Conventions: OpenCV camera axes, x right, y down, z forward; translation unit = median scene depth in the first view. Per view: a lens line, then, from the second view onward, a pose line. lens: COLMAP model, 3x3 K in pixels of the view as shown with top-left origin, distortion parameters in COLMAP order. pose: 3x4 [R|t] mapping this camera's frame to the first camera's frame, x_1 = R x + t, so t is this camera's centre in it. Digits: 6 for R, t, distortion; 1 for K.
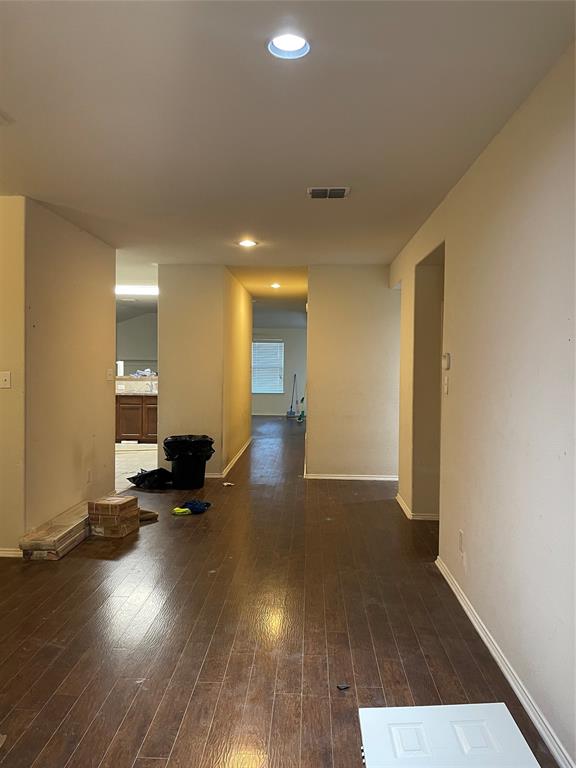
lens RADIAL K [[584.9, 0, 288.0], [0, 584.9, 384.0], [0, 0, 1]] dist [0.001122, 0.000111]
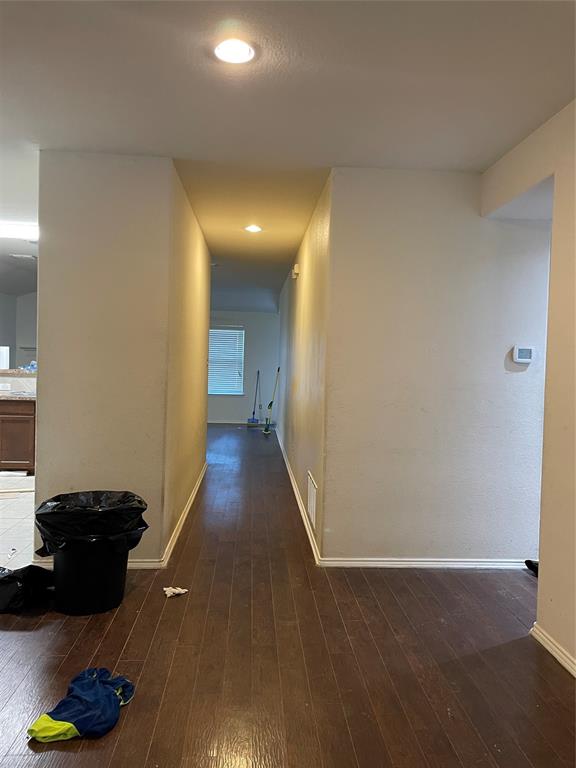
lens RADIAL K [[573.8, 0, 288.0], [0, 573.8, 384.0], [0, 0, 1]] dist [-0.005888, -0.002817]
pose [[0.994586, 0.013031, 0.103097, -0.041585], [-0.013622, 0.999895, 0.005036, -0.005243], [-0.103020, -0.006414, 0.994659, 0.356156]]
